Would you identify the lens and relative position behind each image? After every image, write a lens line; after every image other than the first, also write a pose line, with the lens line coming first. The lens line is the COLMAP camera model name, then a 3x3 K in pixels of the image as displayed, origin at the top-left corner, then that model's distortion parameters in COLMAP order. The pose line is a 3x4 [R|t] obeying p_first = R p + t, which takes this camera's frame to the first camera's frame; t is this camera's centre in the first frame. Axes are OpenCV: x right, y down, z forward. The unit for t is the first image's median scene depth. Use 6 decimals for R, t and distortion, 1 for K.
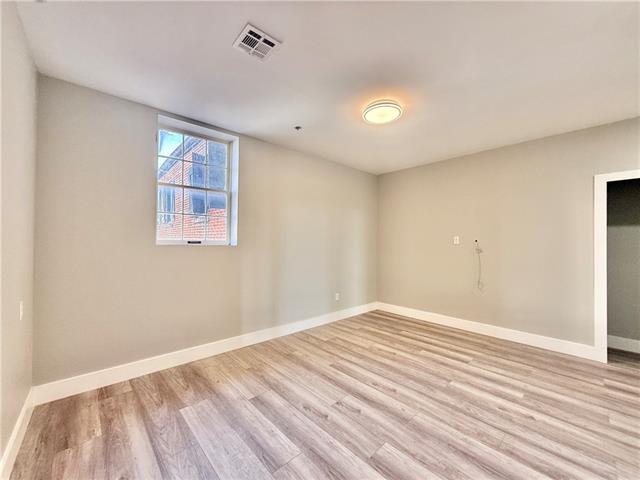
lens RADIAL K [[256.4, 0, 319.5], [0, 256.4, 239.9], [0, 0, 1]] dist [-0.001446, 0.000240]
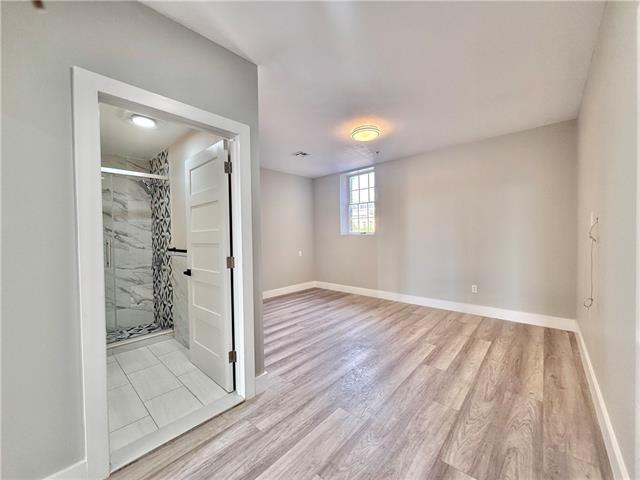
lens RADIAL K [[256.4, 0, 319.1], [0, 256.4, 239.8], [0, 0, 1]] dist [-0.001446, 0.000240]
pose [[0.089501, 0.007734, -0.995957, 1.276561], [0.023653, 0.999671, 0.009888, 0.034278], [0.995706, -0.024443, 0.089289, 0.515052]]
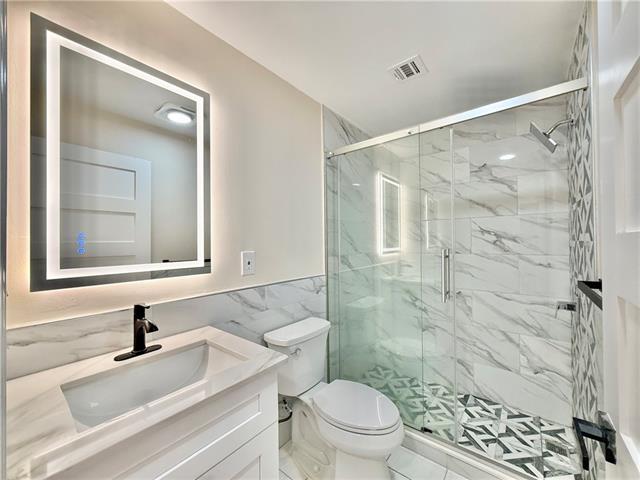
lens RADIAL K [[256.4, 0, 320.1], [0, 256.4, 239.8], [0, 0, 1]] dist [-0.001446, 0.000240]
pose [[-0.987062, 0.003854, -0.160292, 0.966324], [0.006472, 0.999854, -0.015813, 0.023403], [0.160208, -0.016646, -0.986943, 0.414641]]
